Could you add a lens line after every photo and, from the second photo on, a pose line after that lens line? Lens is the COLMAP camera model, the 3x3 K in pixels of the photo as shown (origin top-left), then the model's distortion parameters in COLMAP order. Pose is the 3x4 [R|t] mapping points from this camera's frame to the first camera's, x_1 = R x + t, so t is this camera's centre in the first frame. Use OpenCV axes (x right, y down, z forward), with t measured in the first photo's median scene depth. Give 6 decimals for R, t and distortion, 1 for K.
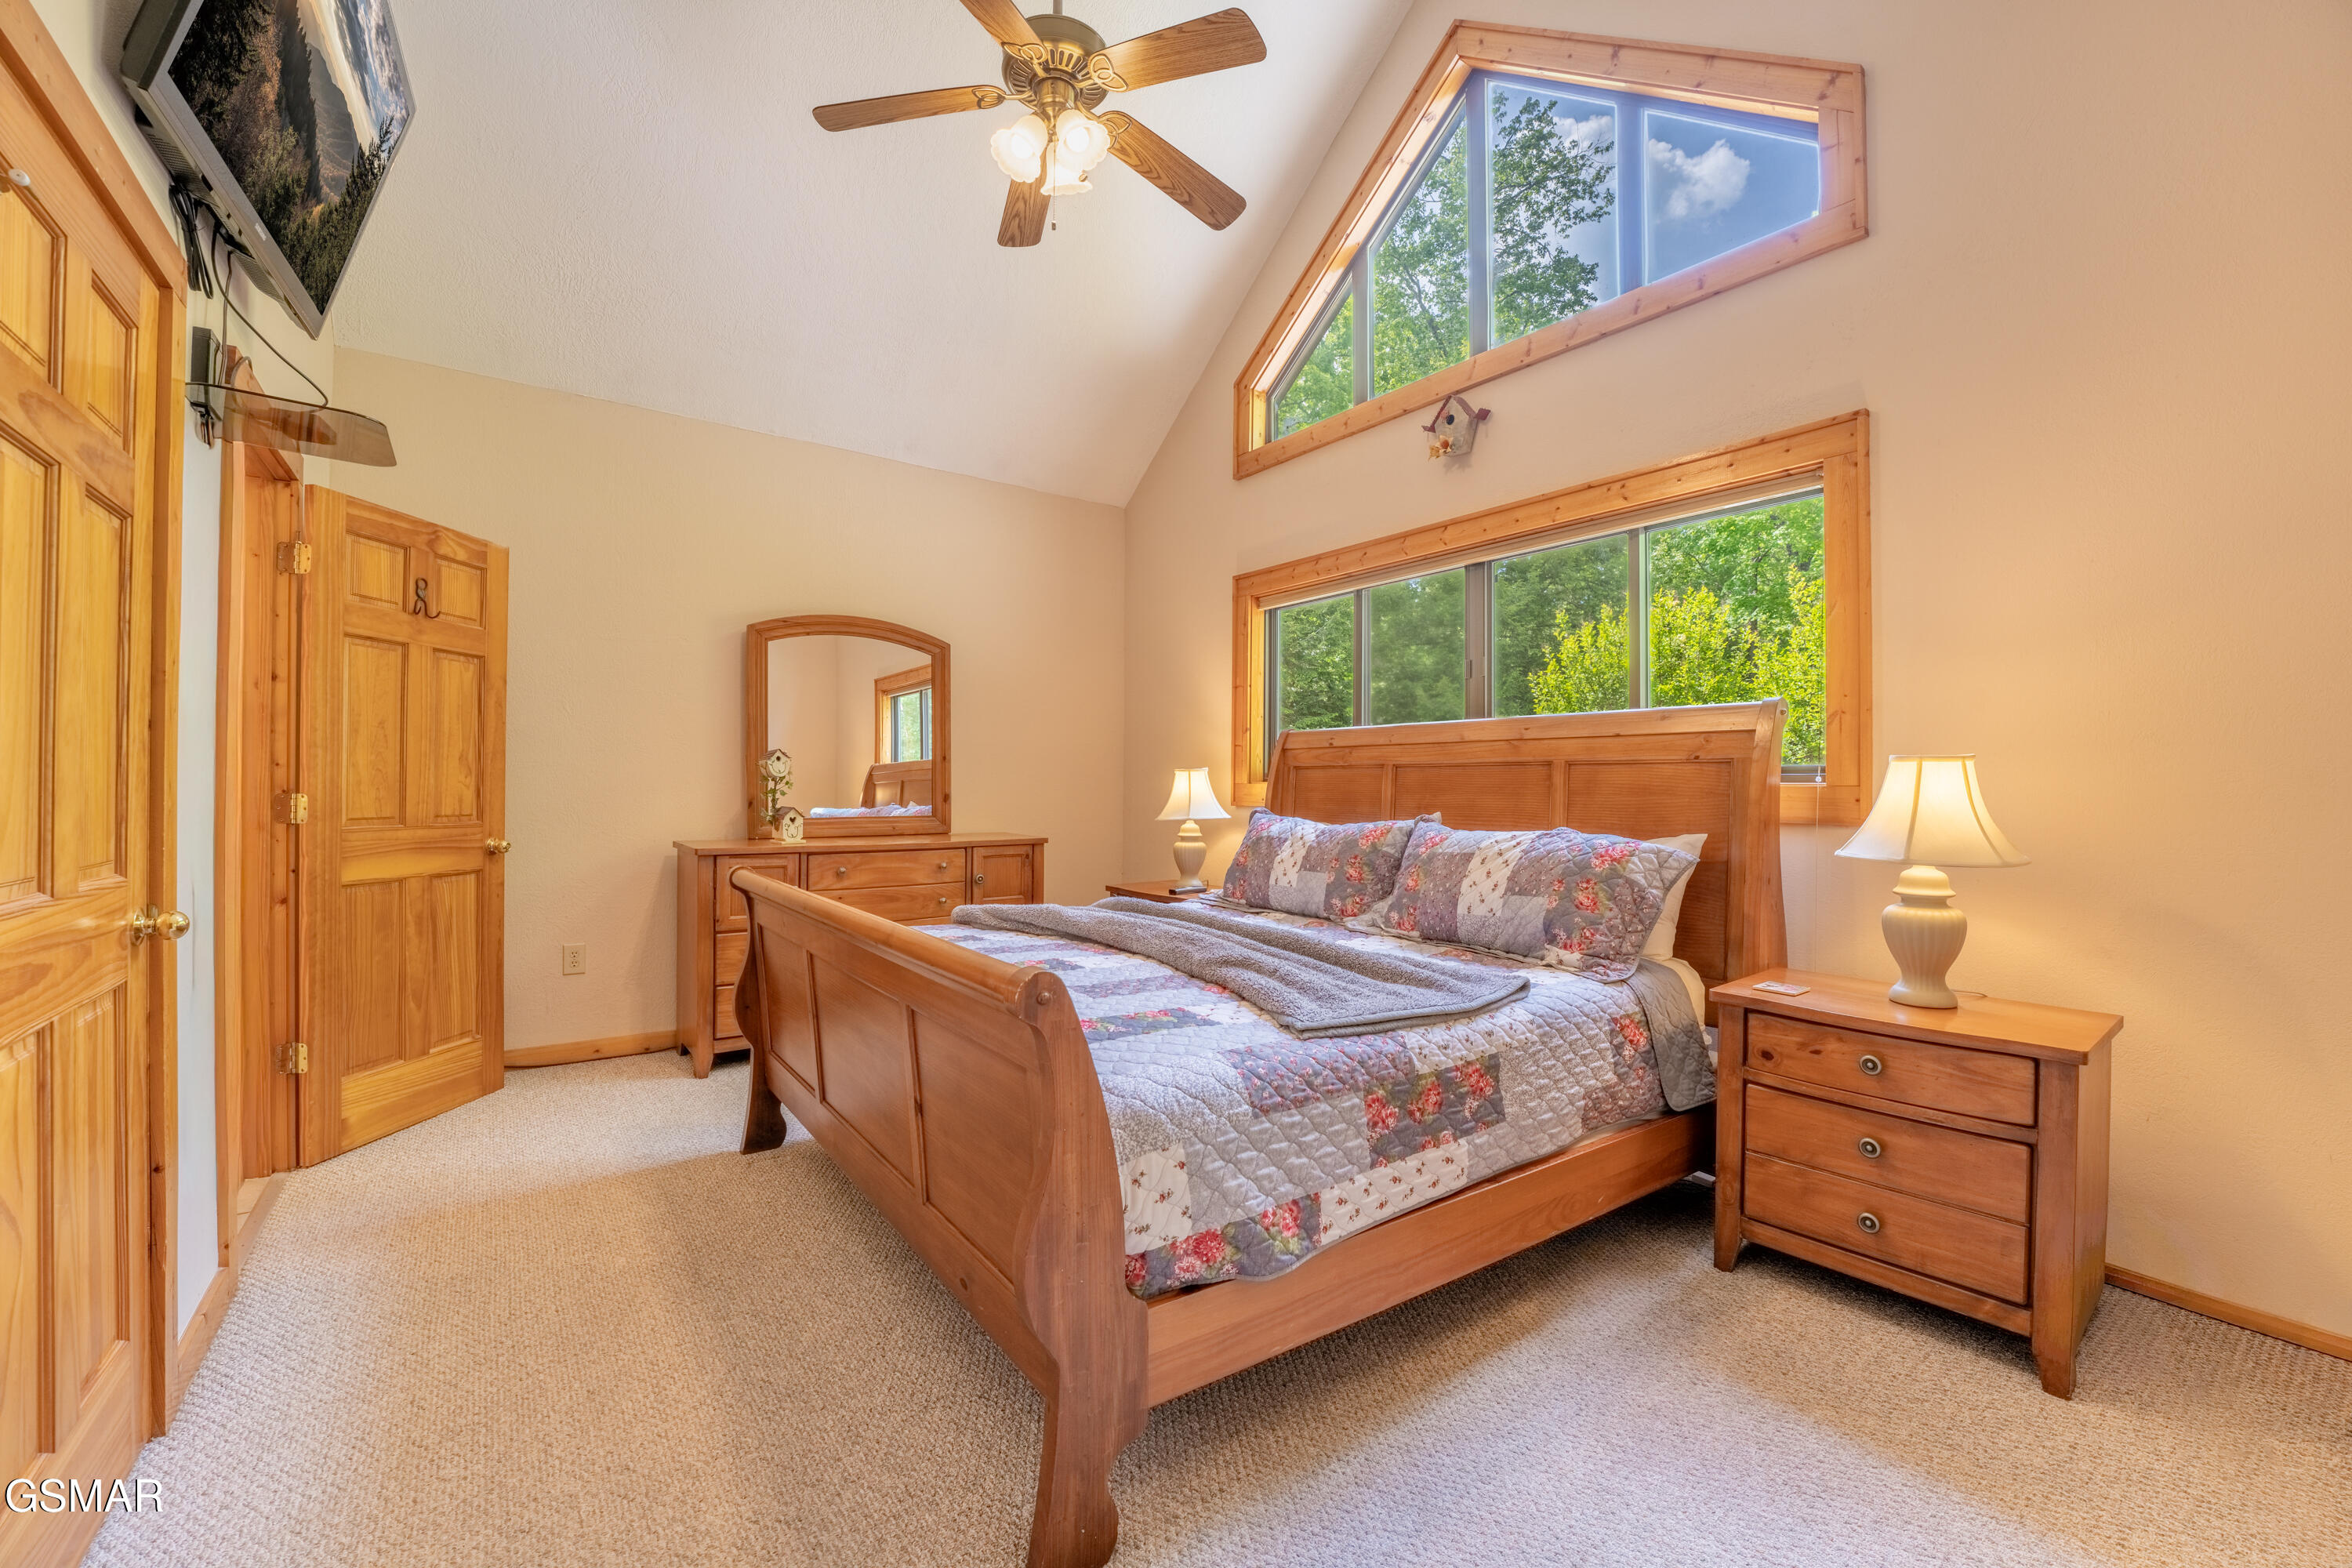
lens RADIAL K [[953.1, 0, 1176.1], [0, 953.1, 781.2], [0, 0, 1]] dist [-0.029735, 0.003018]
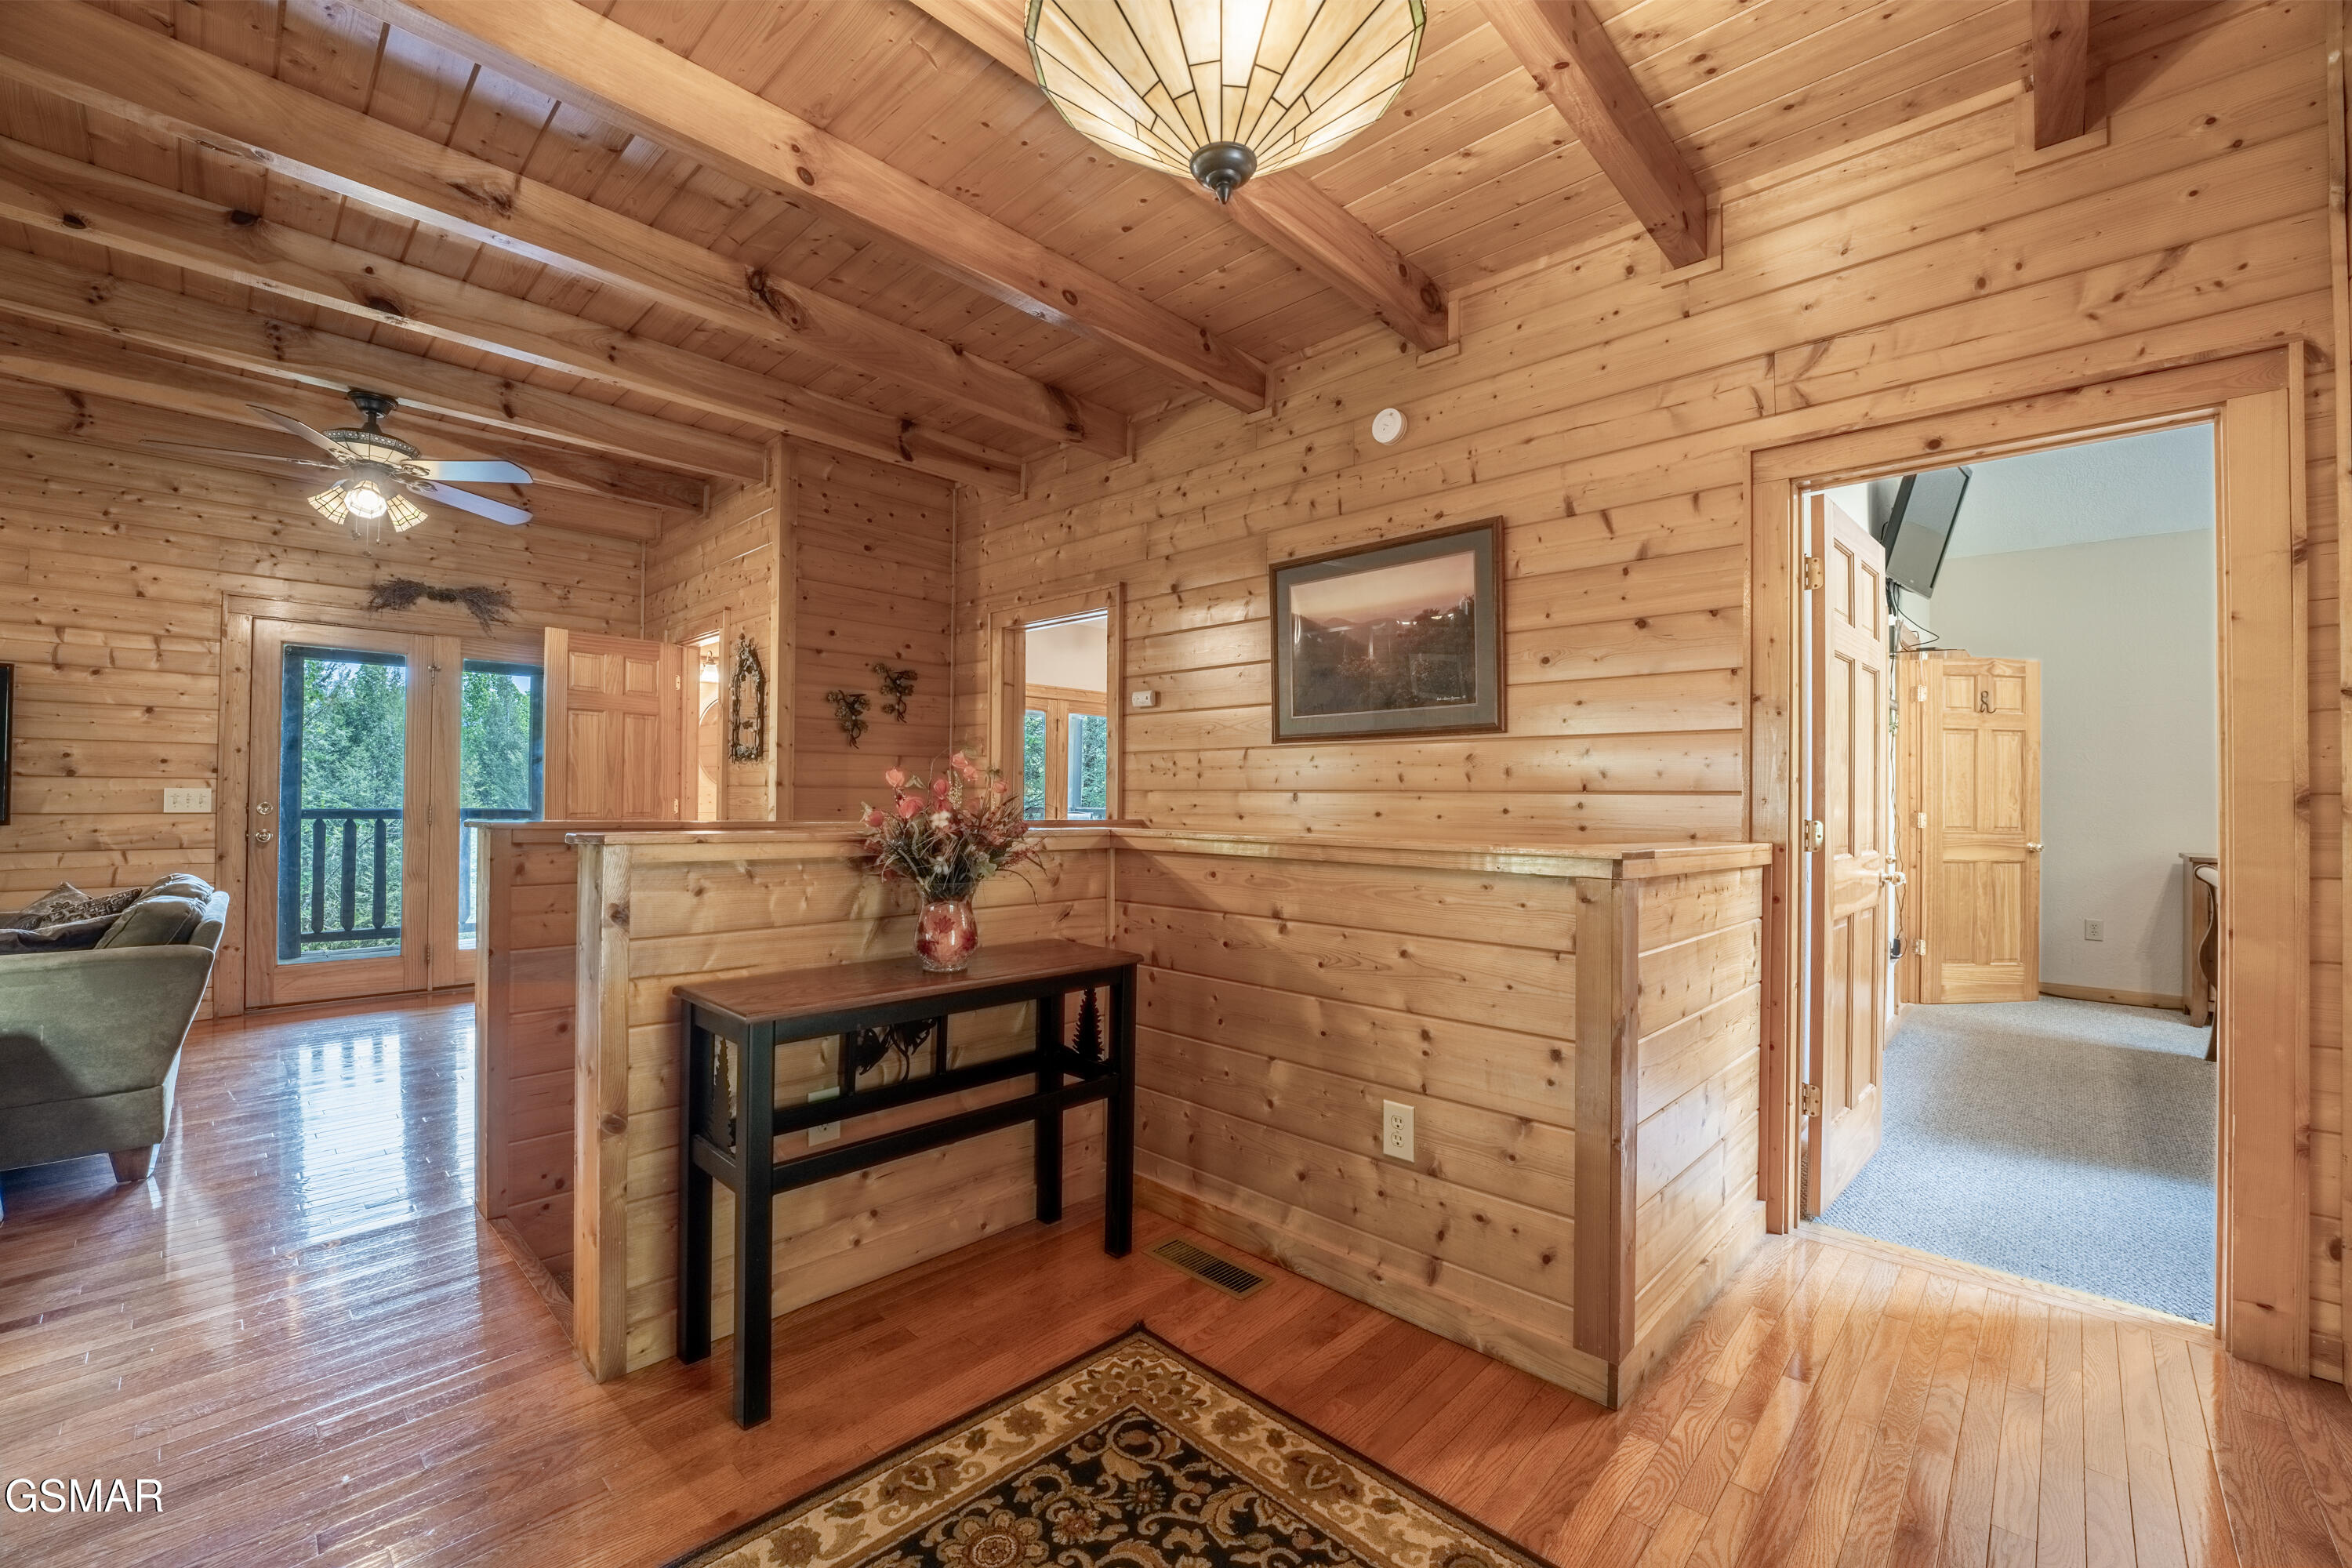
lens RADIAL K [[953.1, 0, 1169.8], [0, 953.1, 786.4], [0, 0, 1]] dist [-0.029735, 0.003018]
pose [[0.168950, -0.011935, -0.985552, 0.647290], [-0.003745, 0.999912, -0.012751, -0.010213], [0.985617, 0.005845, 0.168891, -0.788880]]
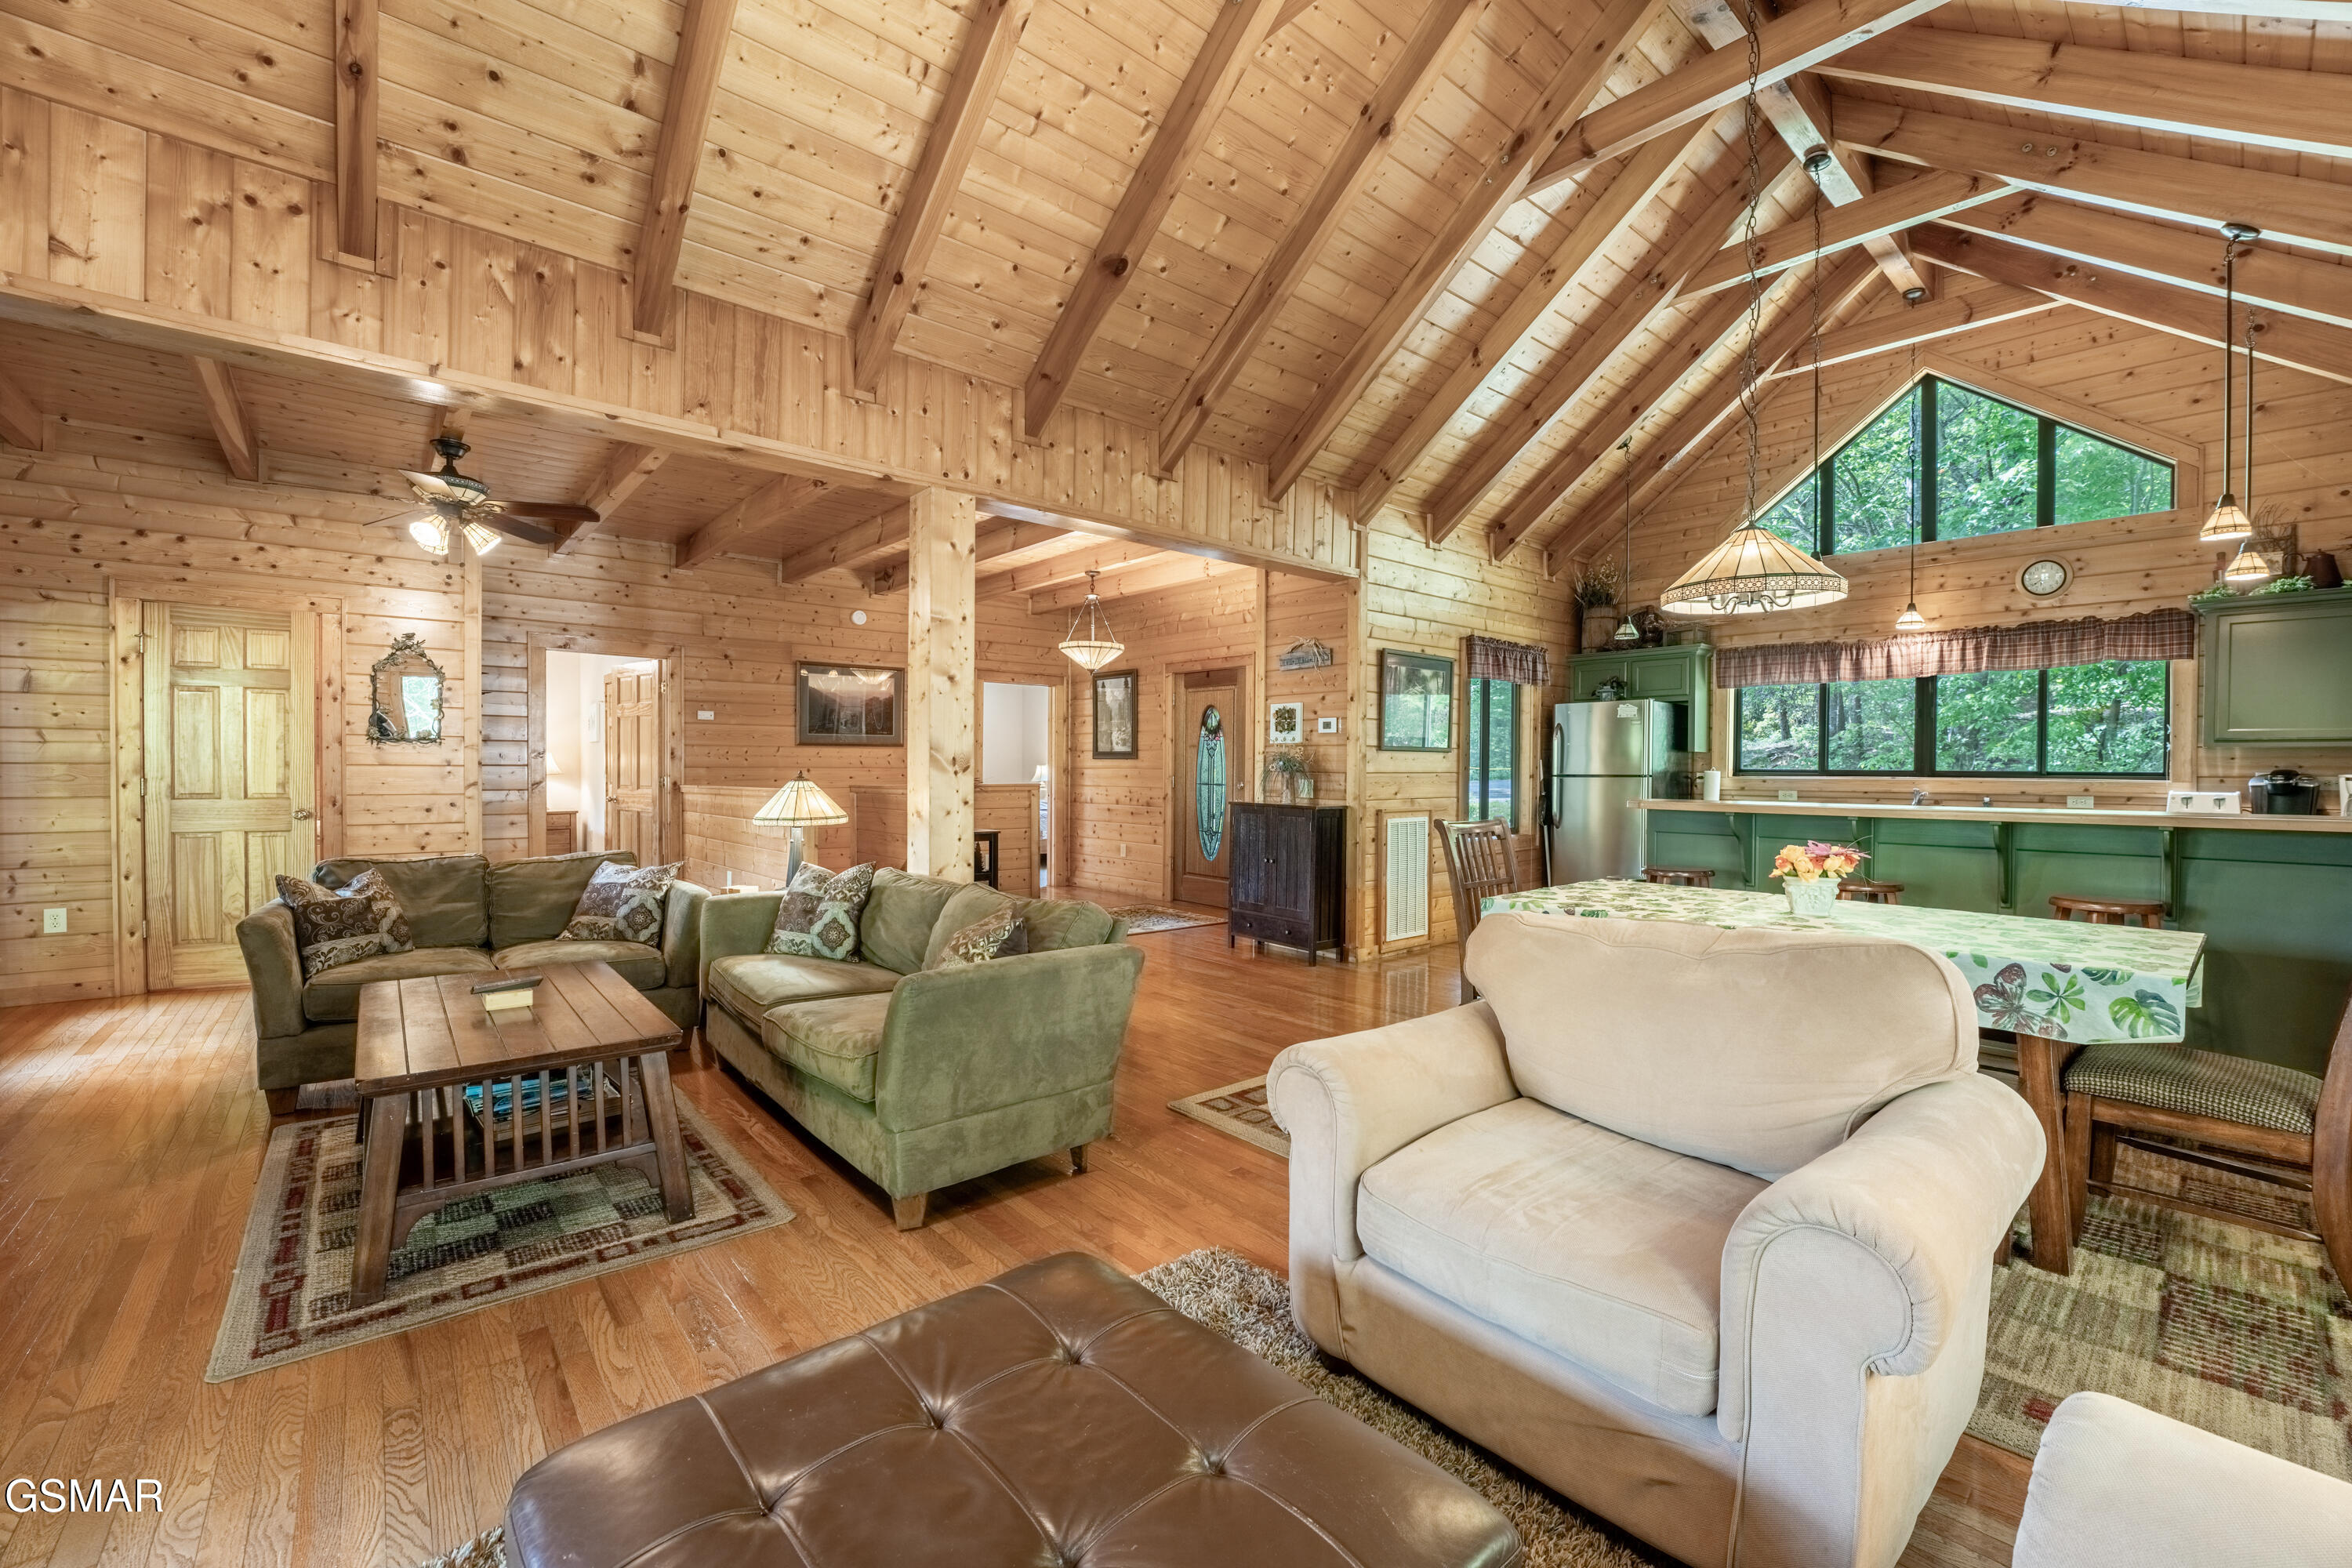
lens RADIAL K [[953.1, 0, 1175.4], [0, 953.1, 791.2], [0, 0, 1]] dist [-0.029735, 0.003018]
pose [[0.997185, 0.003603, 0.074898, -0.194743], [-0.006097, 0.999434, 0.033097, -0.103151], [-0.074736, -0.033461, 0.996642, -6.414118]]
